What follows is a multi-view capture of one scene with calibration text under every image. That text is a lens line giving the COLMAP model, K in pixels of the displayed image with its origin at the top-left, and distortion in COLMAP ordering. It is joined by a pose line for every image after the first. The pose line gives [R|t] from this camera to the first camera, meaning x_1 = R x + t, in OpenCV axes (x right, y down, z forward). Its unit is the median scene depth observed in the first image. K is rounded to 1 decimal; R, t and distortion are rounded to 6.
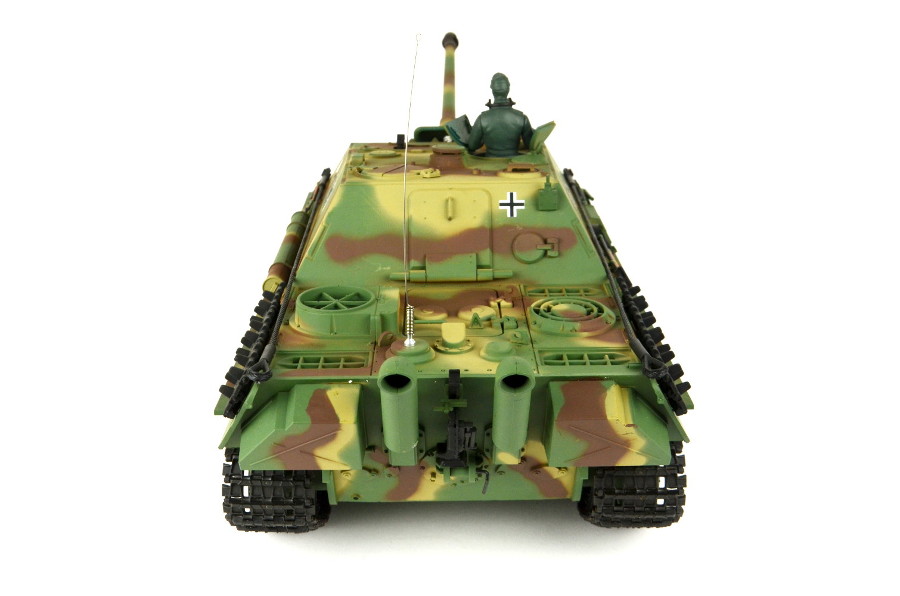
lens RADIAL K [[1142.2, 0, 459.4], [0, 1142.2, 304.5], [0, 0, 1]] dist [-0.015230, 0.000000]
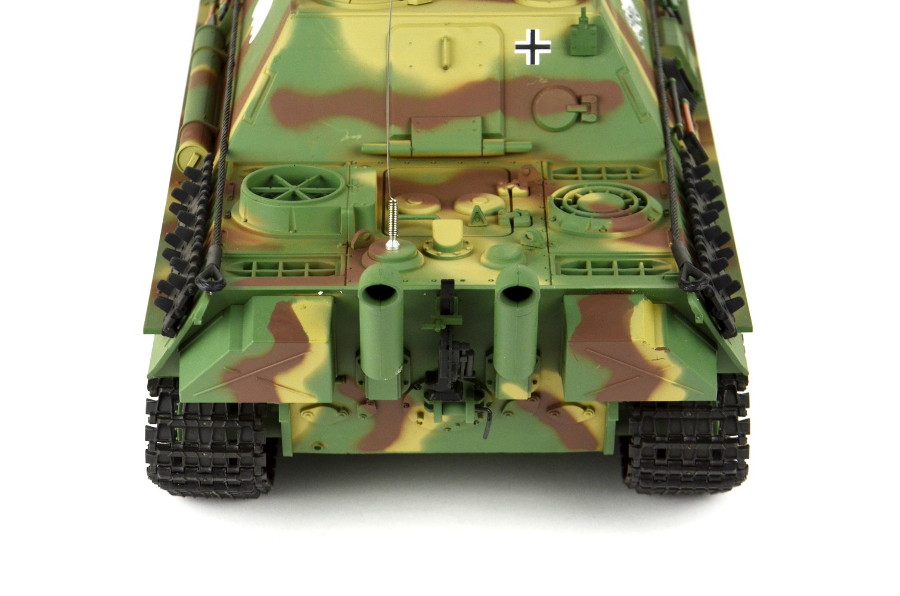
lens RADIAL K [[4039.8, 0, 448.2], [0, 4039.8, 300.3], [0, 0, 1]] dist [1.755938, 0.000000]
pose [[0.999892, 0.008078, -0.012251, 0.028919], [-0.007283, 0.997951, 0.063564, -0.102884], [0.012739, -0.063468, 0.997903, -1.732821]]
